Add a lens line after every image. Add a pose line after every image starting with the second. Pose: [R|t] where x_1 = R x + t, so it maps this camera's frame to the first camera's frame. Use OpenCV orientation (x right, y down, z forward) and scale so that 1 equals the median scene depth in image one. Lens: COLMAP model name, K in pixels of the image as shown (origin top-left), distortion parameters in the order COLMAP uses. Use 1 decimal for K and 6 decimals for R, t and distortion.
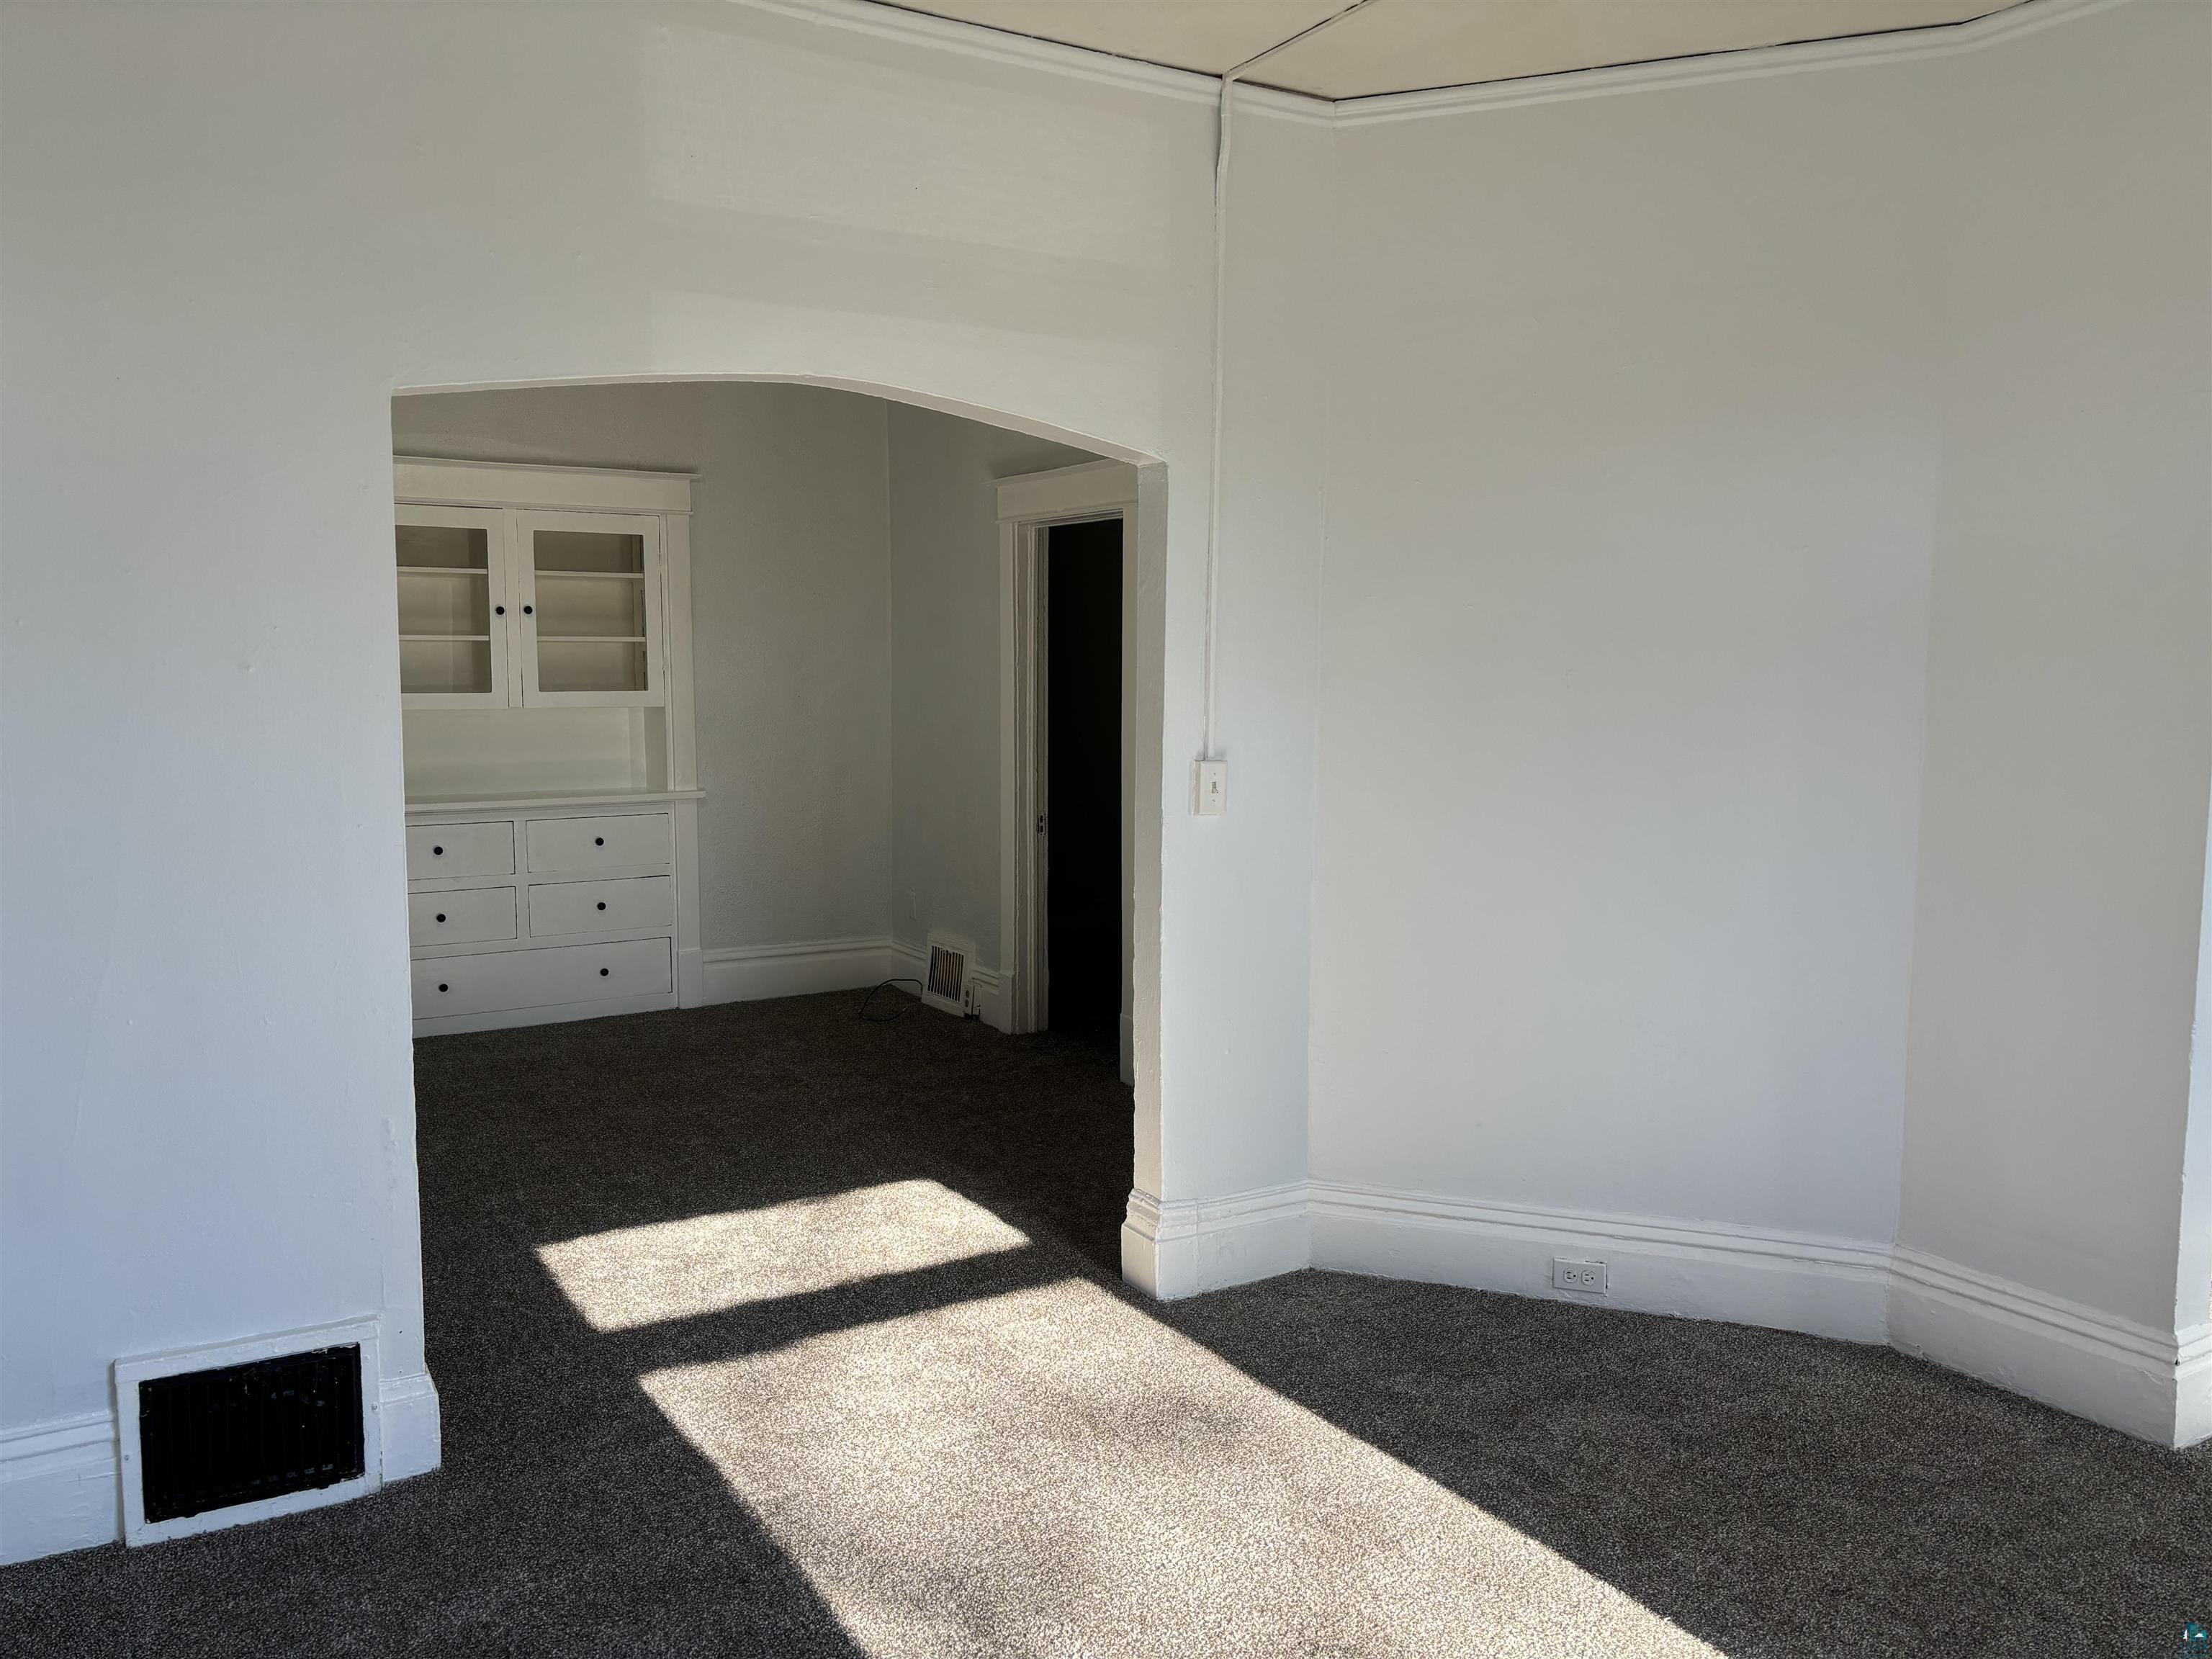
lens RADIAL K [[1665.0, 0, 1092.2], [0, 1665.0, 824.4], [0, 0, 1]] dist [0.063844, -0.068121]
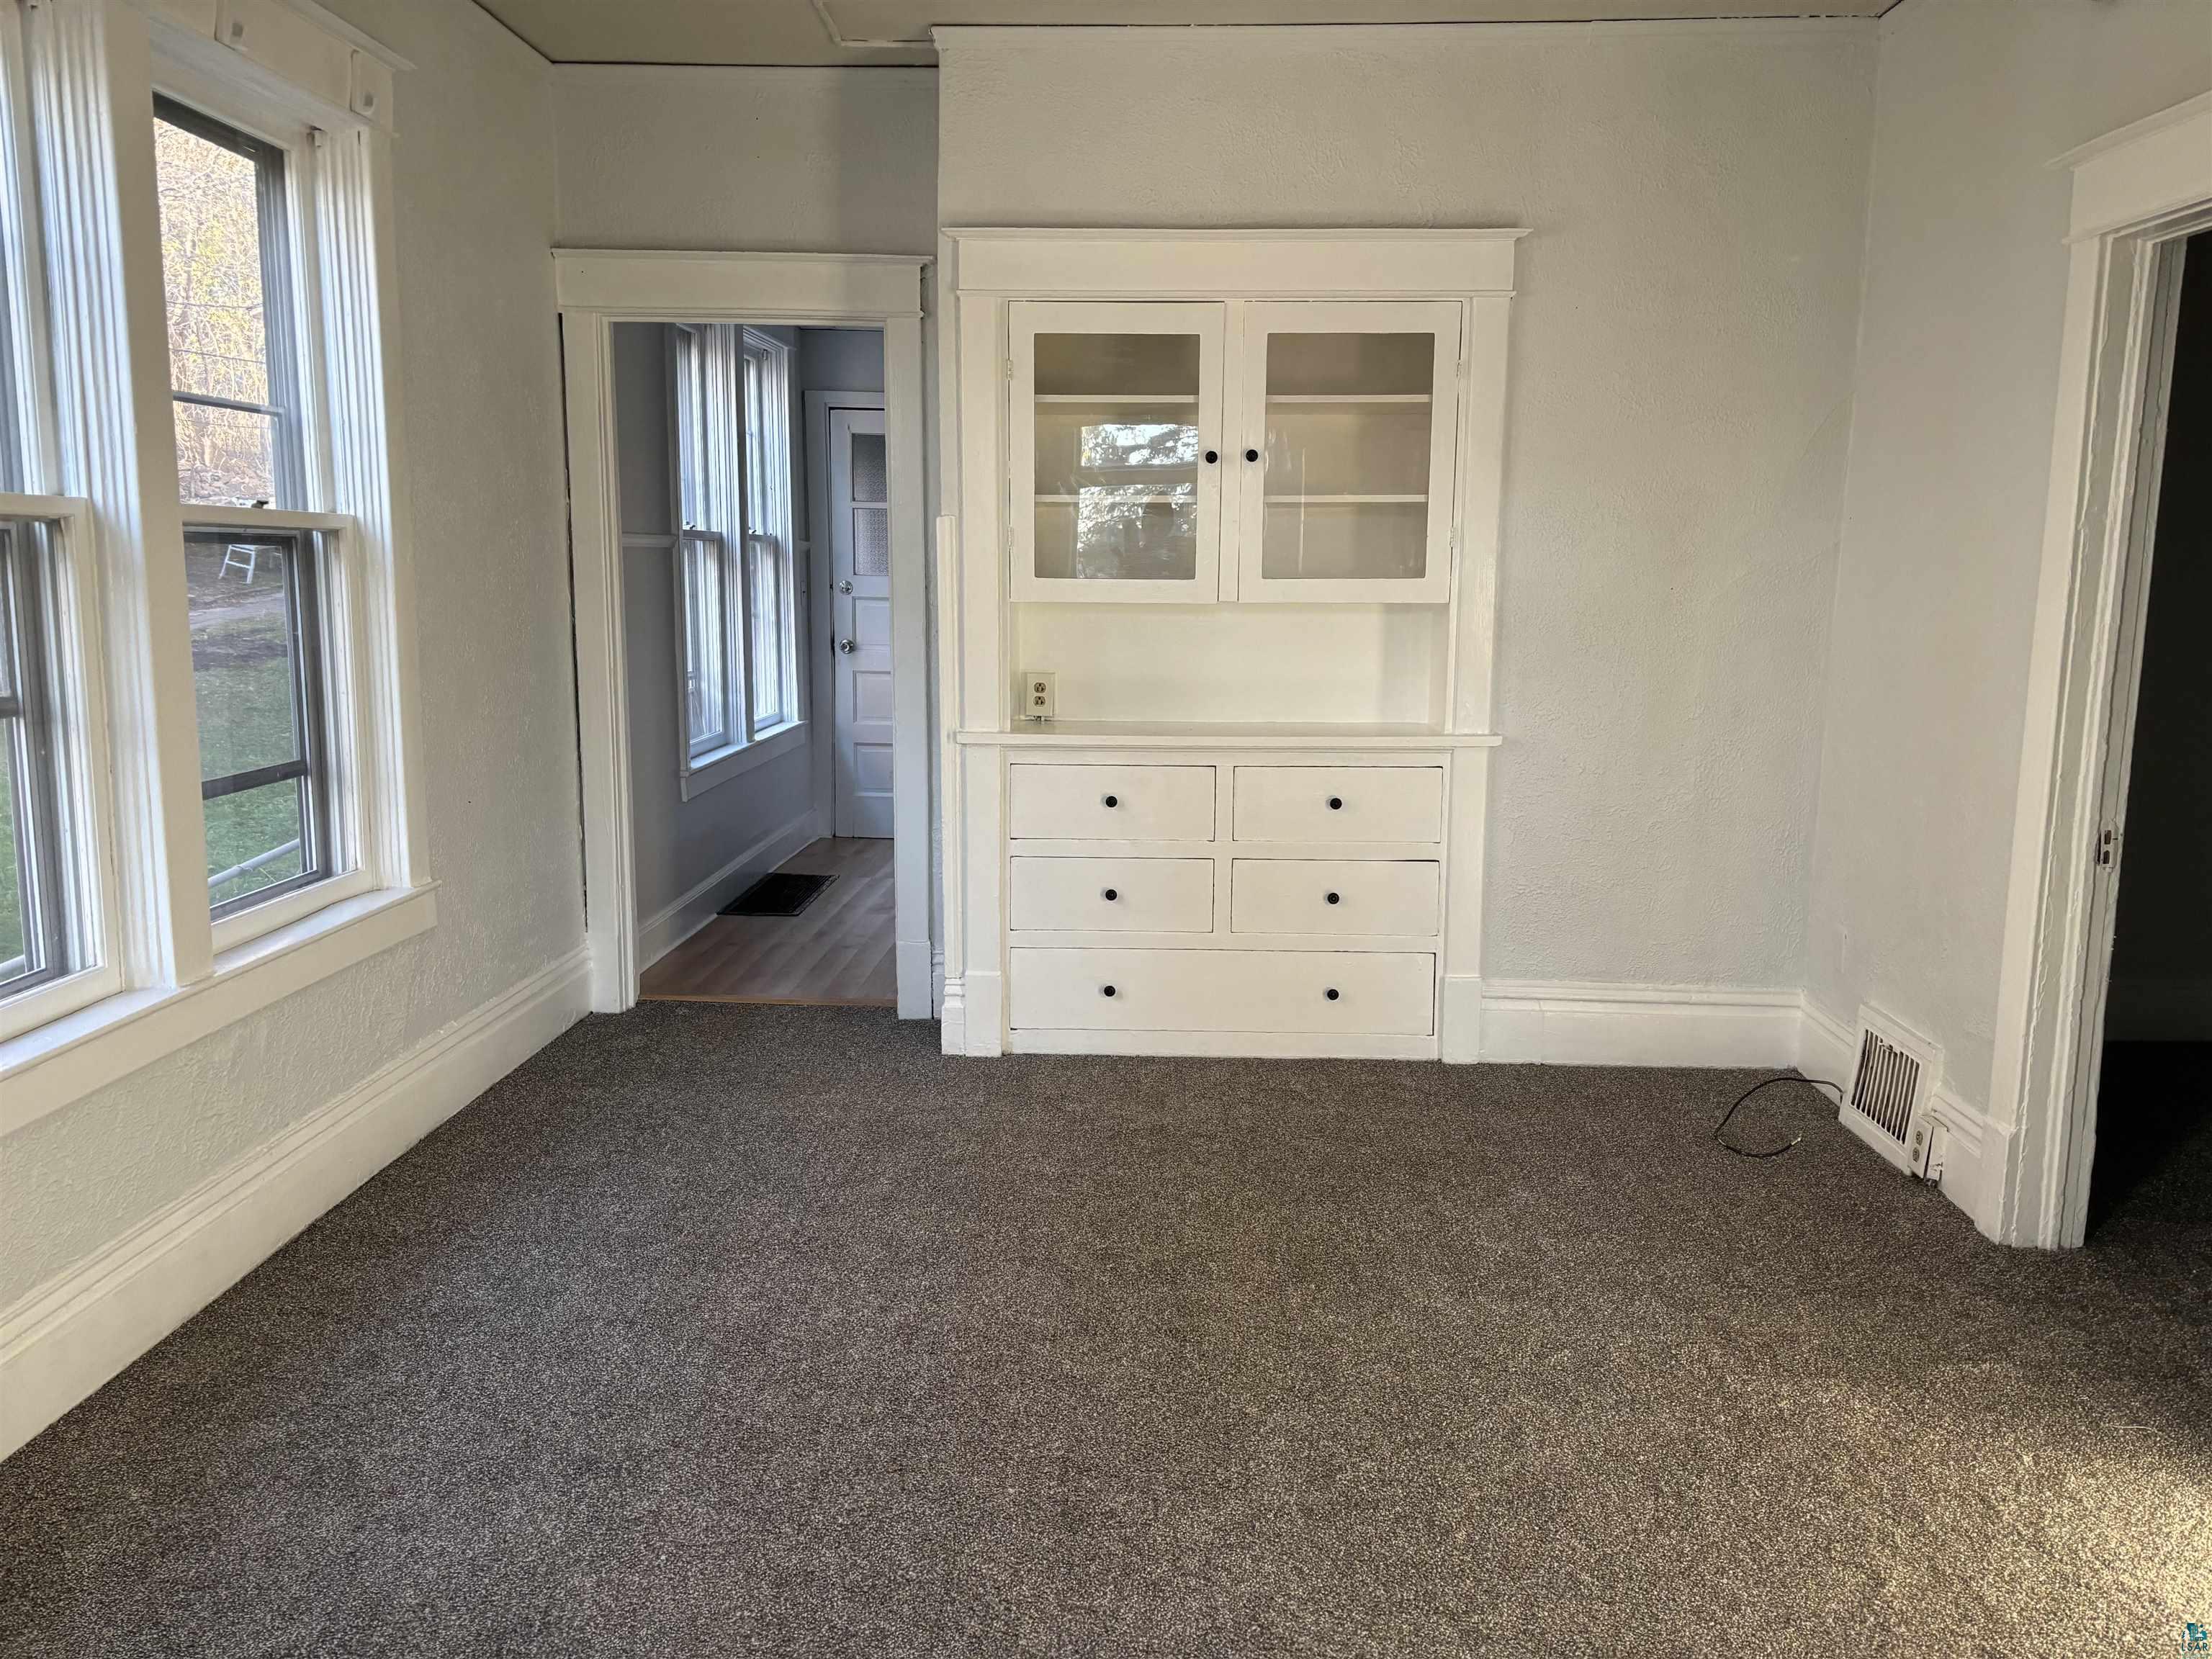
lens RADIAL K [[1735.0, 0, 1106.0], [0, 1735.0, 829.5], [0, 0, 1]] dist [0.133004, -0.139016]
pose [[0.844912, 0.089585, -0.527349, -0.001994], [-0.056319, 0.995295, 0.078845, -0.030015], [0.531931, -0.036918, 0.845982, 0.365359]]
